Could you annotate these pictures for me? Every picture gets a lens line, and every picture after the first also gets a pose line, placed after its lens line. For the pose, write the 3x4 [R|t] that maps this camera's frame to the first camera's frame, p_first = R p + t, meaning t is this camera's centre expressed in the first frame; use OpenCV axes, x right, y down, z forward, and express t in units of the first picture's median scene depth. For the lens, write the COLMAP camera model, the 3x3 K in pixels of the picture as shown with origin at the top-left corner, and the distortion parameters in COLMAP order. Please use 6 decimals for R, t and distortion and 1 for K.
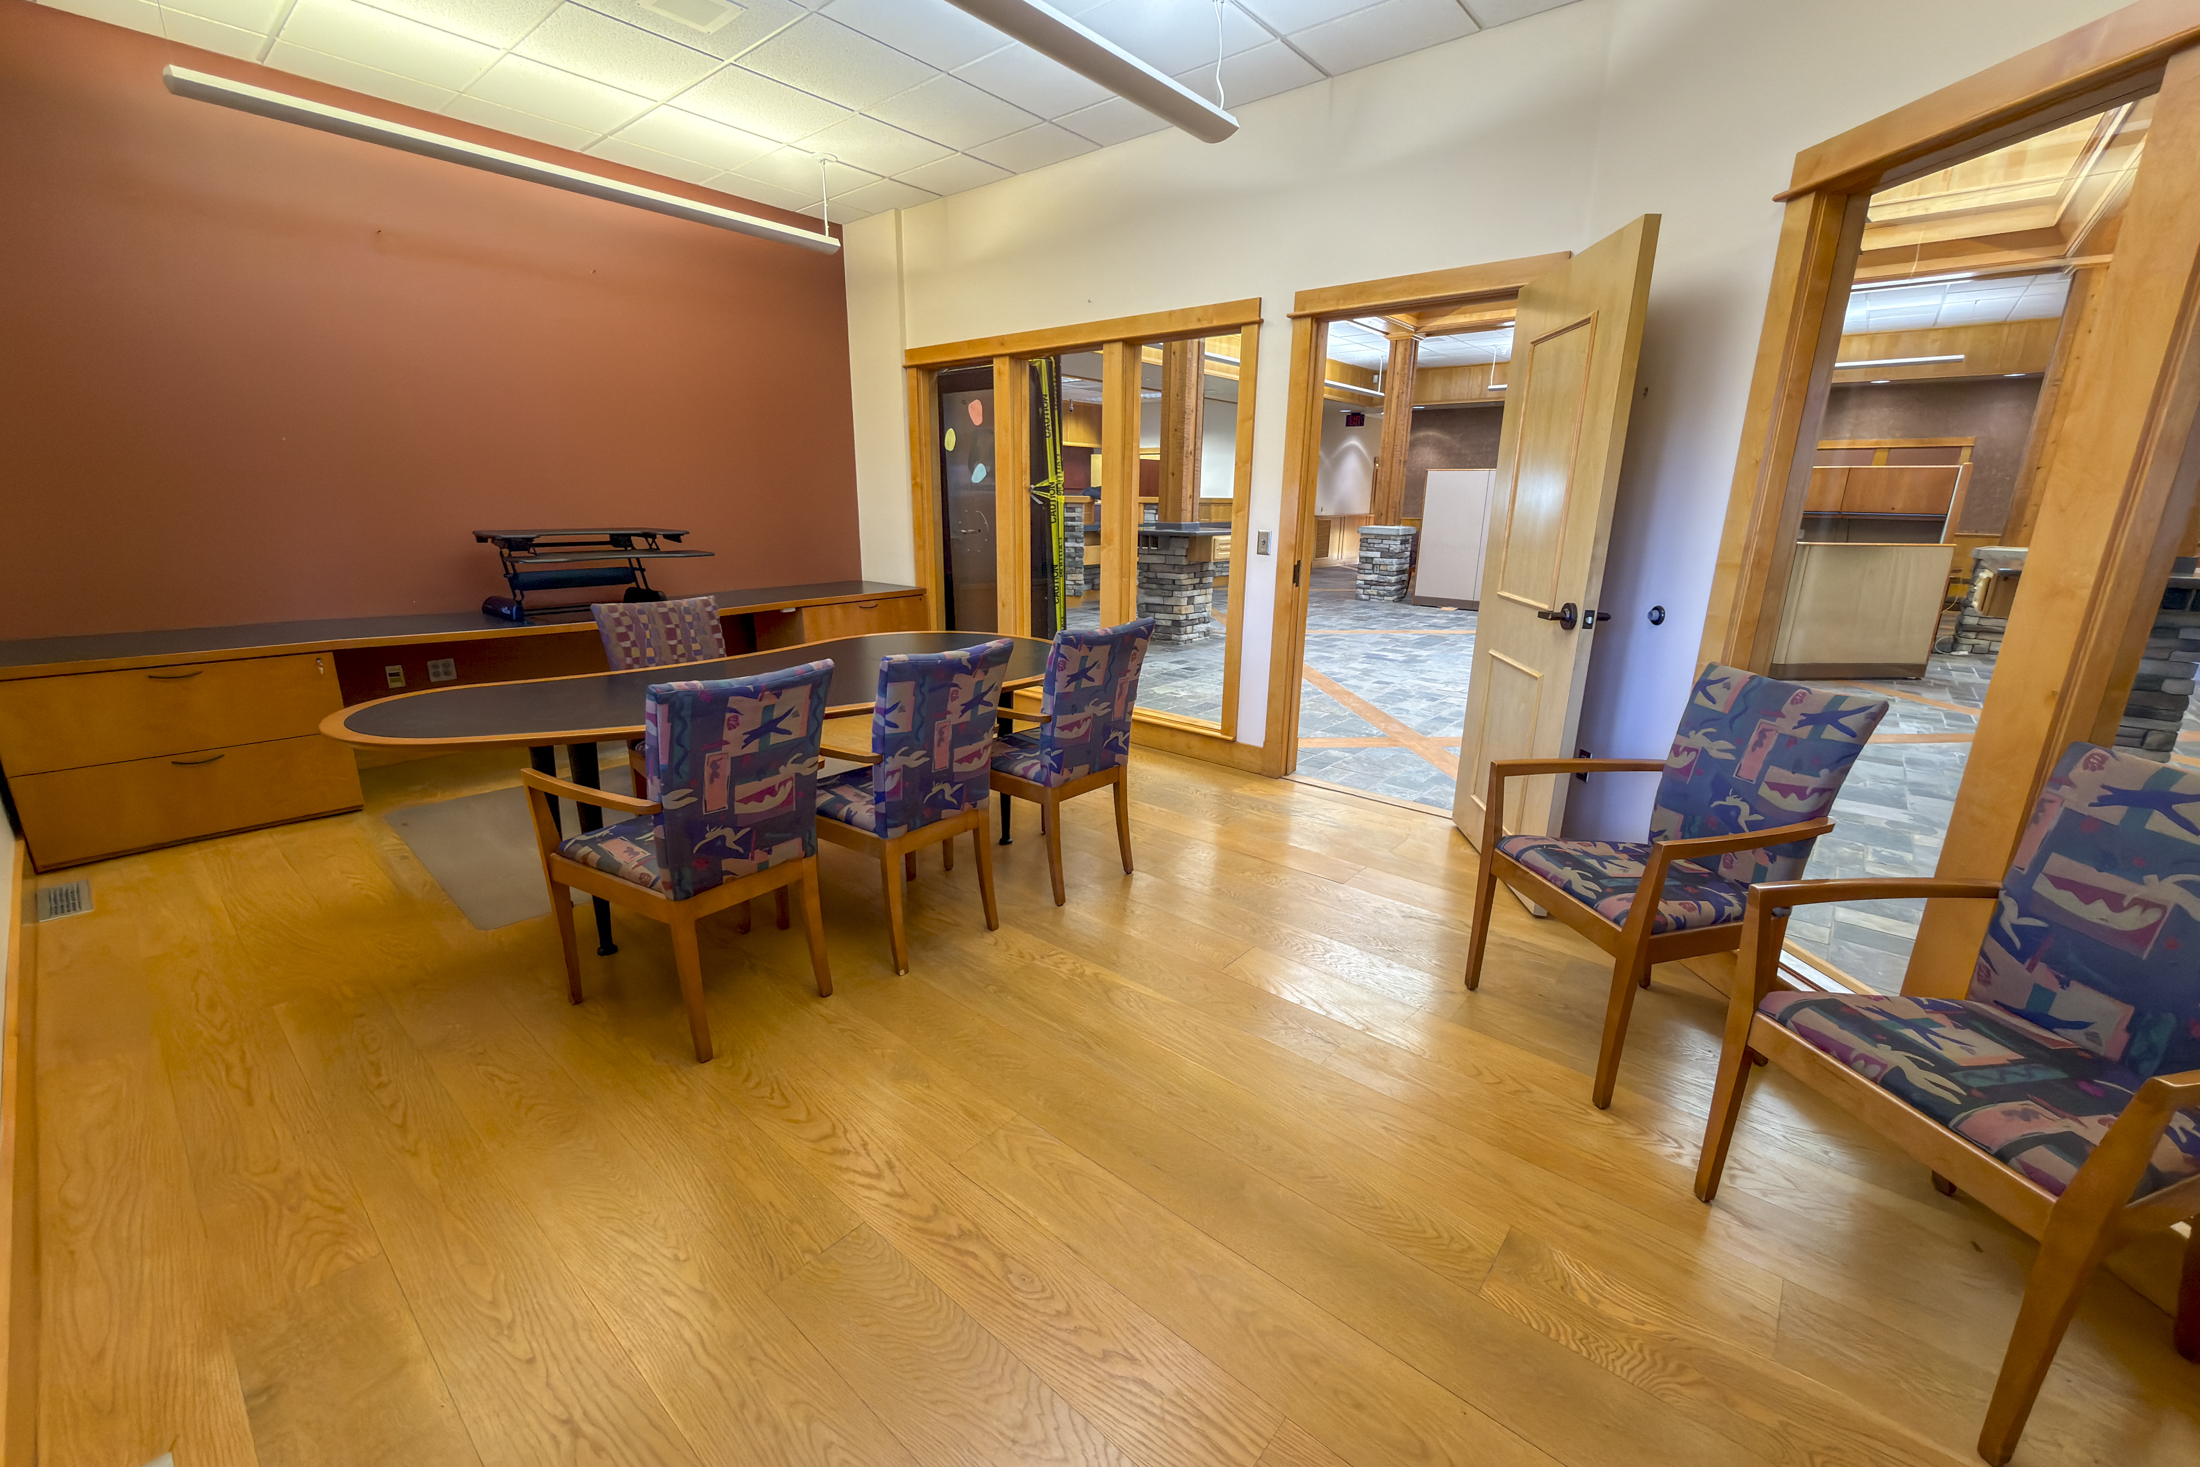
lens RADIAL K [[873.0, 0, 1100.0], [0, 873.0, 733.5], [0, 0, 1]] dist [0.015934, -0.000021]
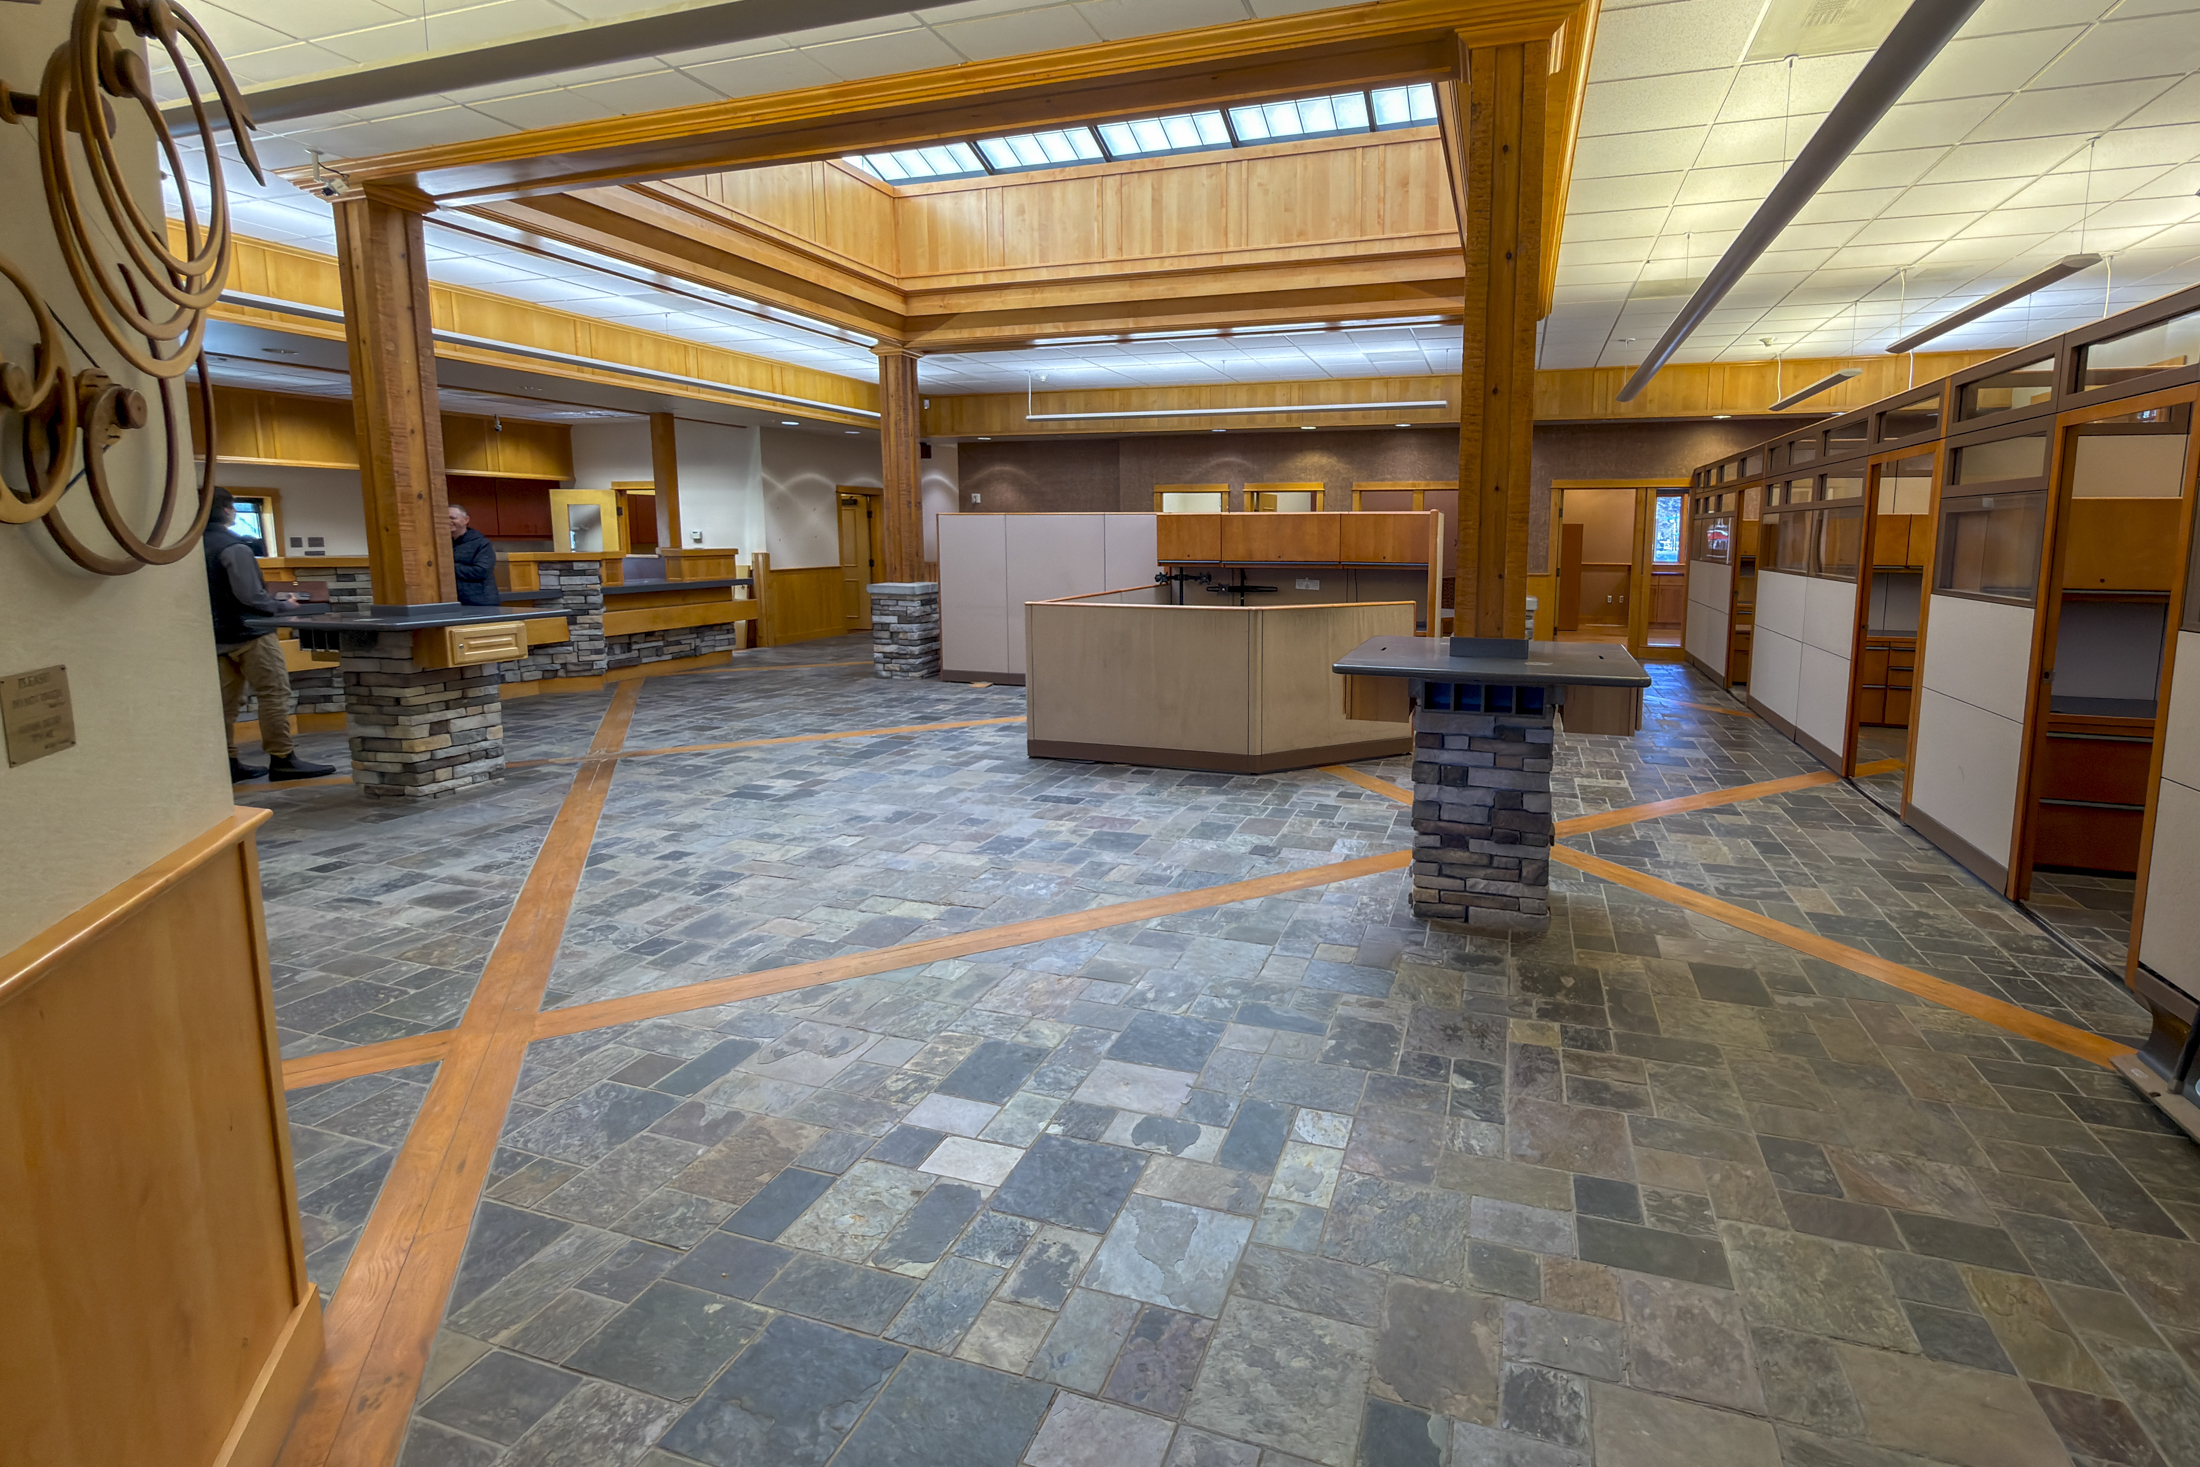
lens RADIAL K [[1073.9, 0, 1105.6], [0, 1073.9, 673.3], [0, 0, 1]] dist [0.000859, 0.000061]
pose [[0.928901, -0.060988, 0.365273, 0.249579], [0.110873, 0.986903, -0.117174, -0.046196], [-0.353342, 0.149342, 0.923497, 0.119173]]
